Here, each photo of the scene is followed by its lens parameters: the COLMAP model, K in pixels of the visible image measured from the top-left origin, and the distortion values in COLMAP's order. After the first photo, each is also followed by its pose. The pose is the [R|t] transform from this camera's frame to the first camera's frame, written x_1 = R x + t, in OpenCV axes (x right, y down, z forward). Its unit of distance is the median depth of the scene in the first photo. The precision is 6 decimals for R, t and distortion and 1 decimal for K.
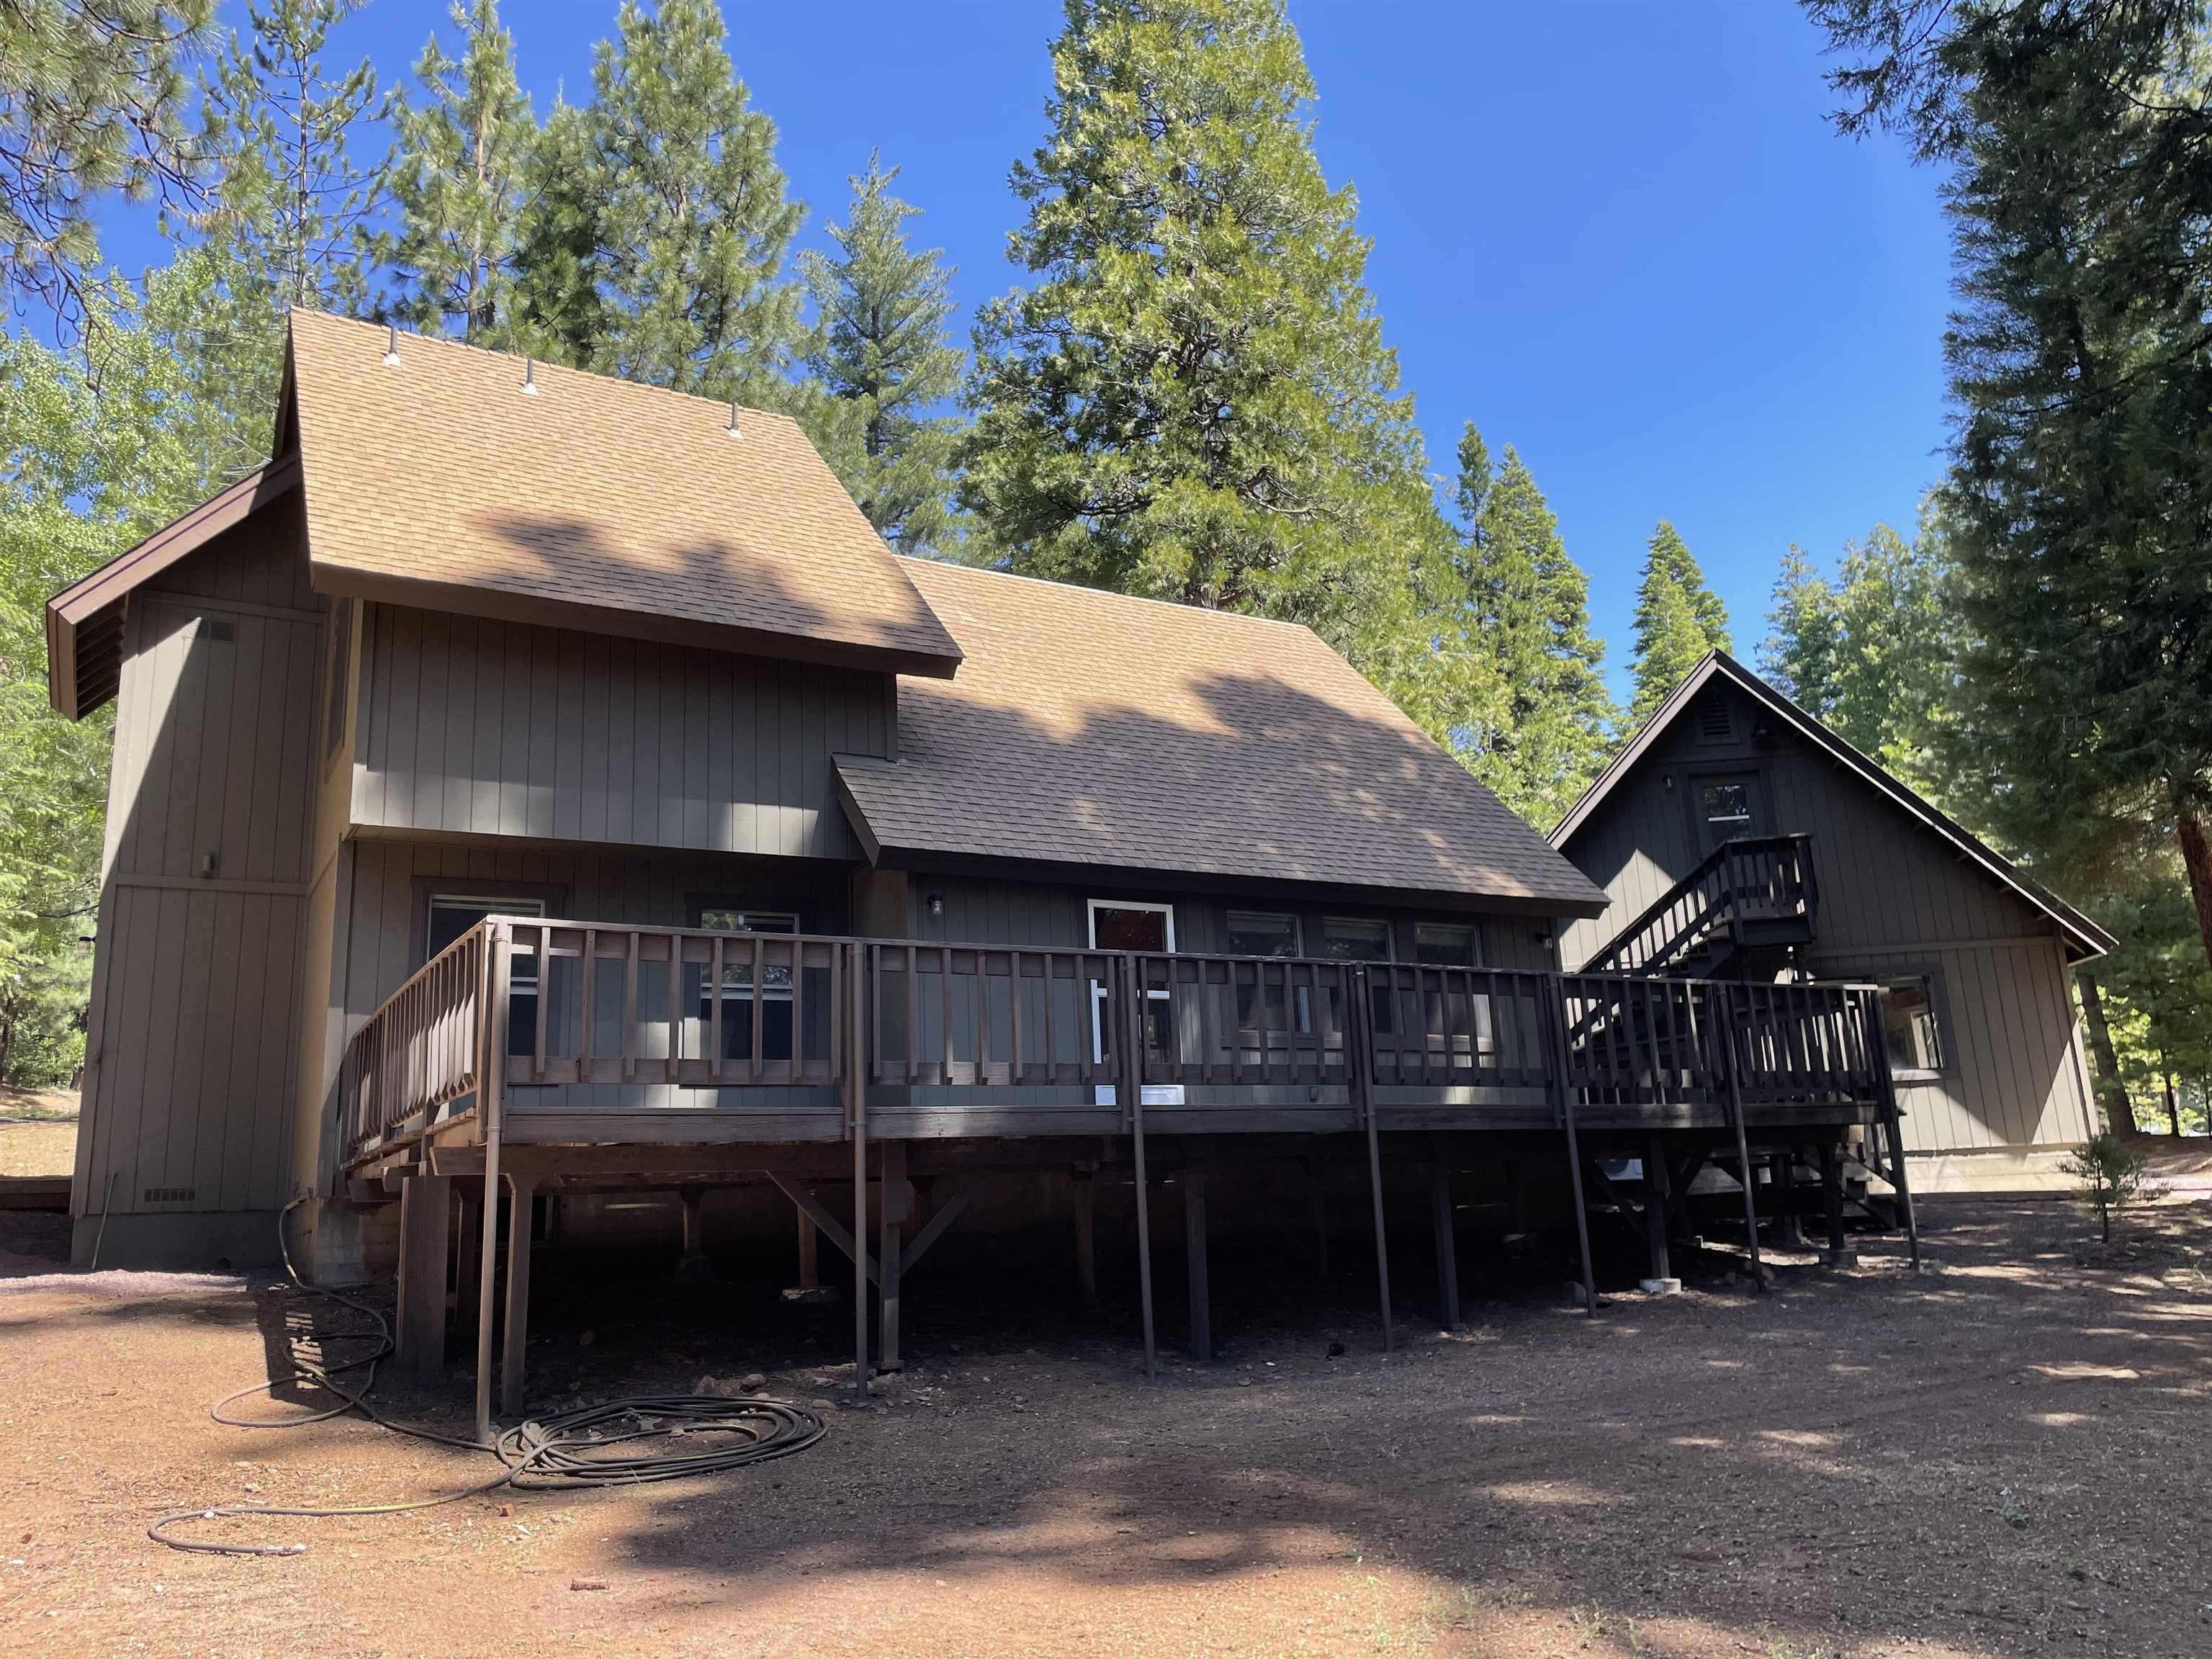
lens RADIAL K [[1673.9, 0, 1091.4], [0, 1673.9, 838.0], [0, 0, 1]] dist [0.089730, -0.118865]
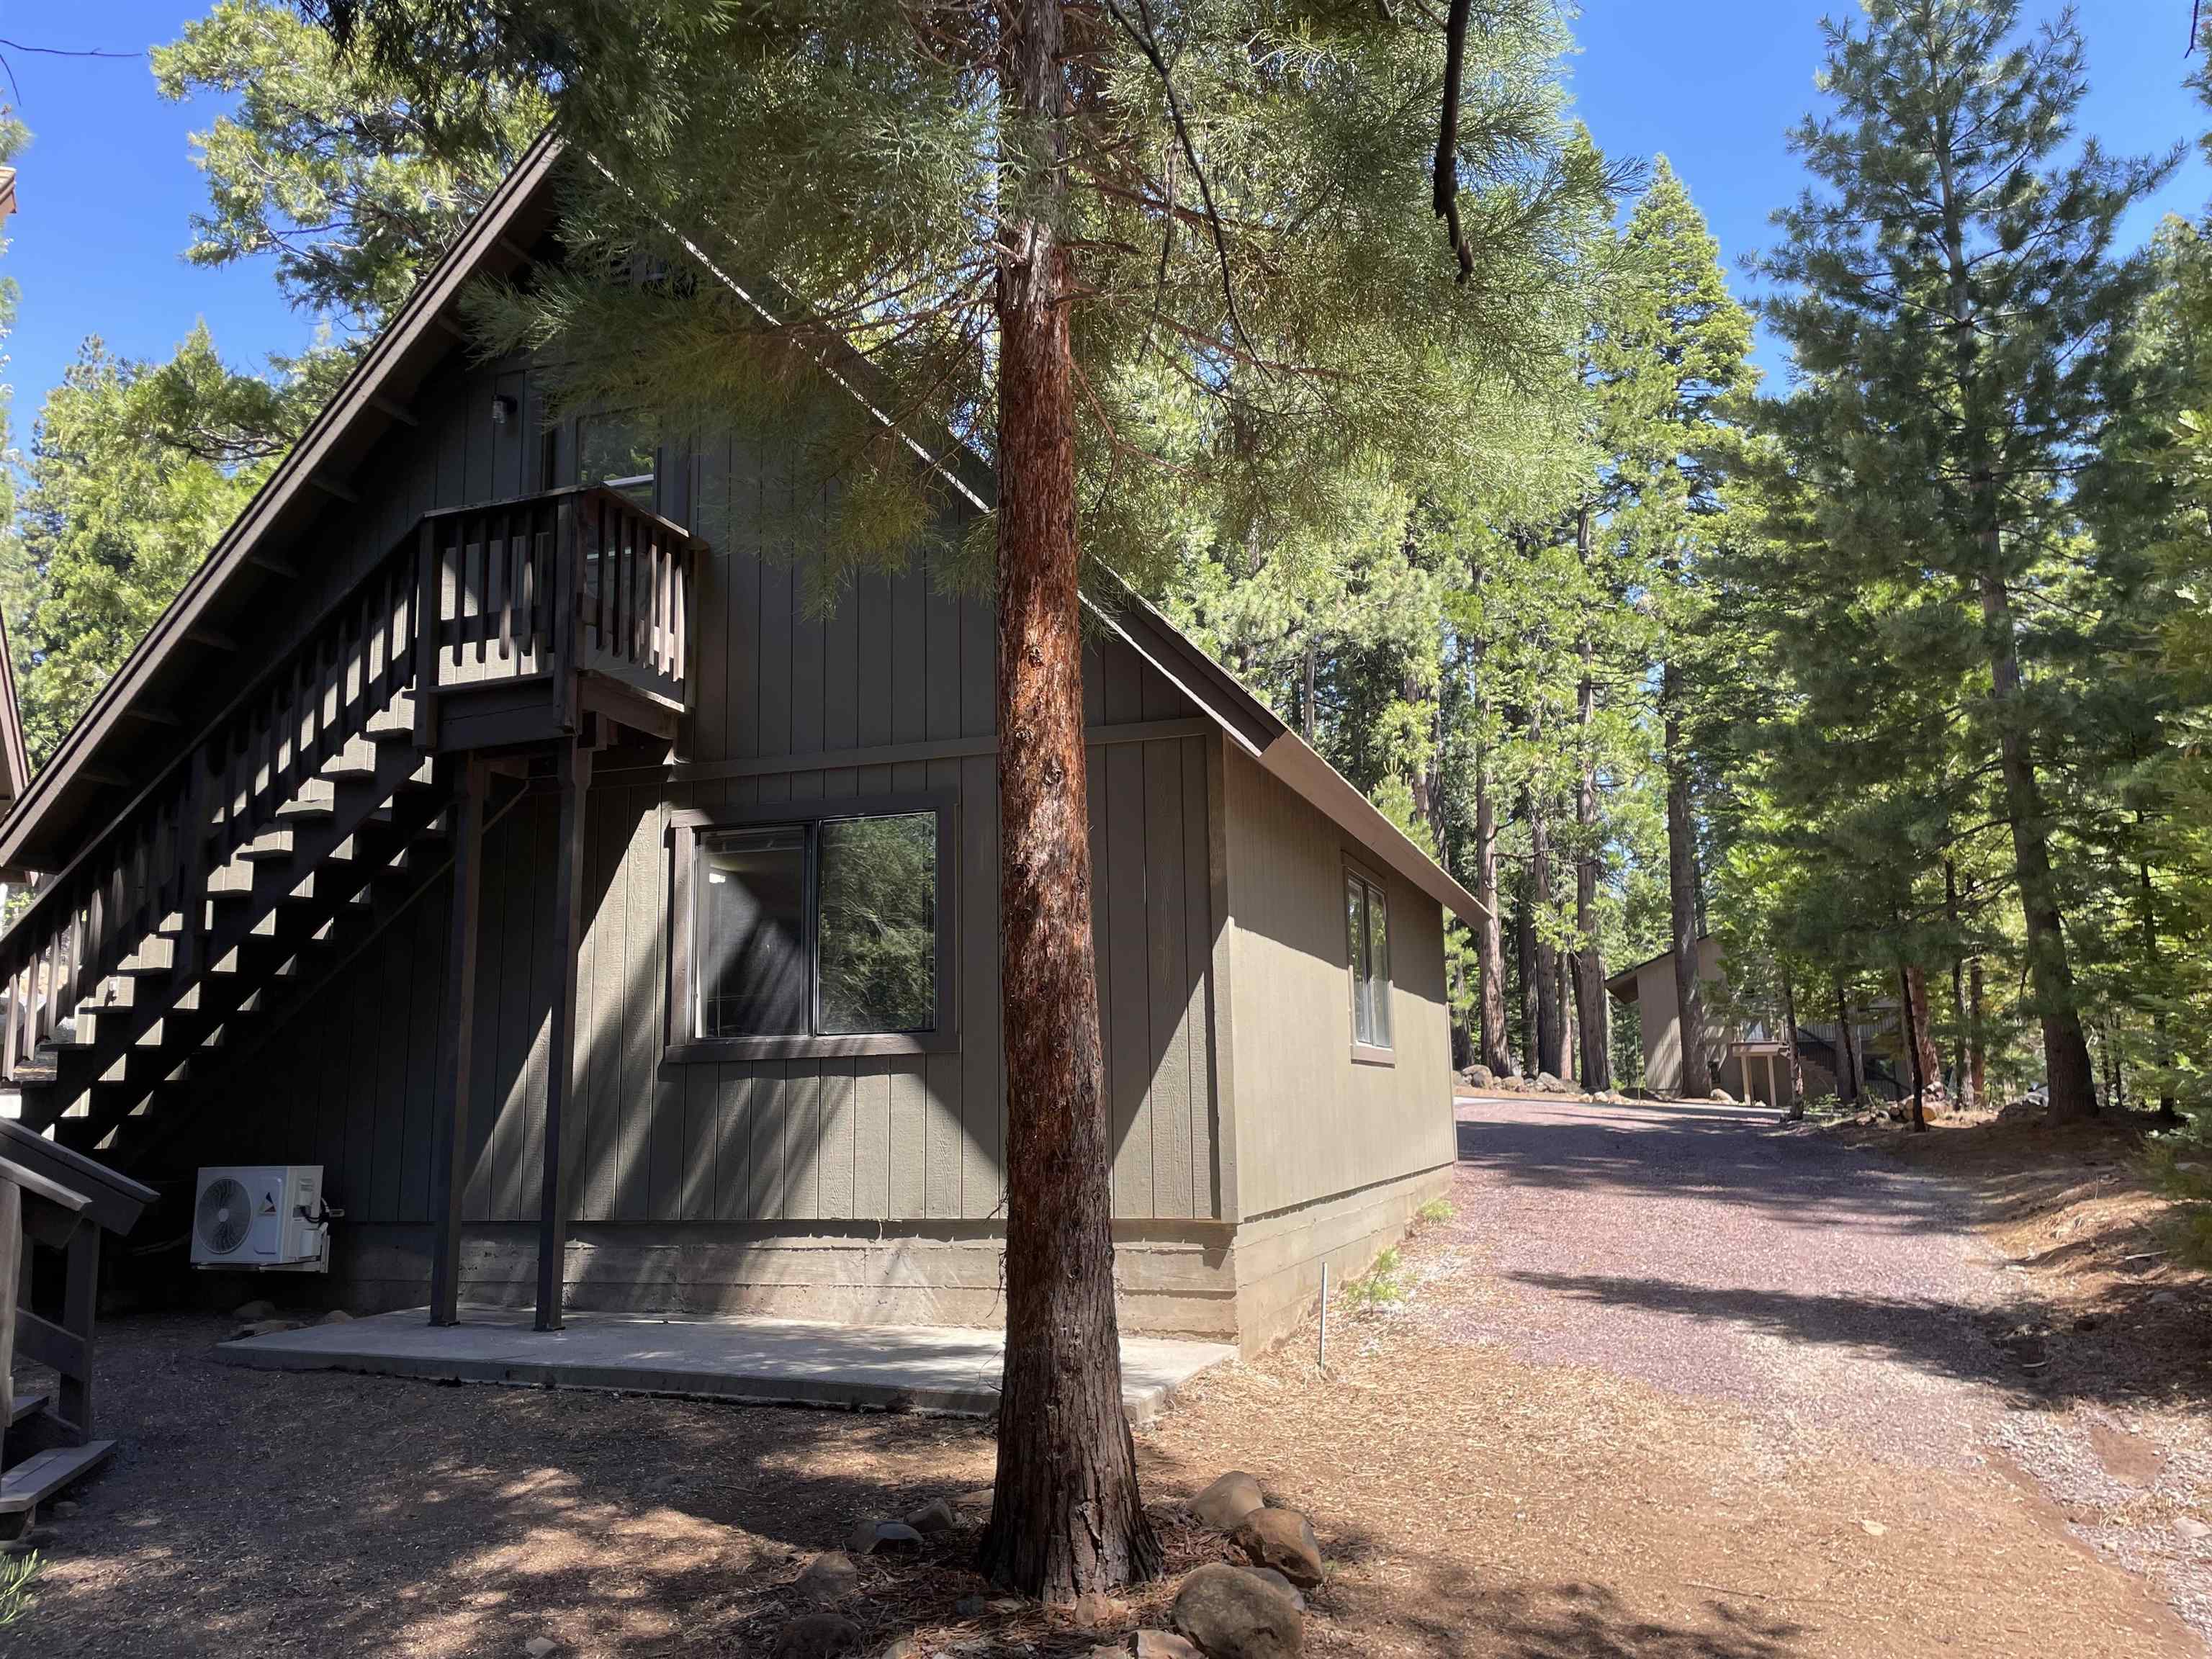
lens RADIAL K [[1673.9, 0, 1091.4], [0, 1673.9, 838.0], [0, 0, 1]] dist [0.089730, -0.118865]
pose [[0.972393, -0.010432, -0.233118, 0.639842], [0.027719, 0.997091, 0.071004, 0.058590], [0.231699, -0.075506, 0.969853, 0.604685]]
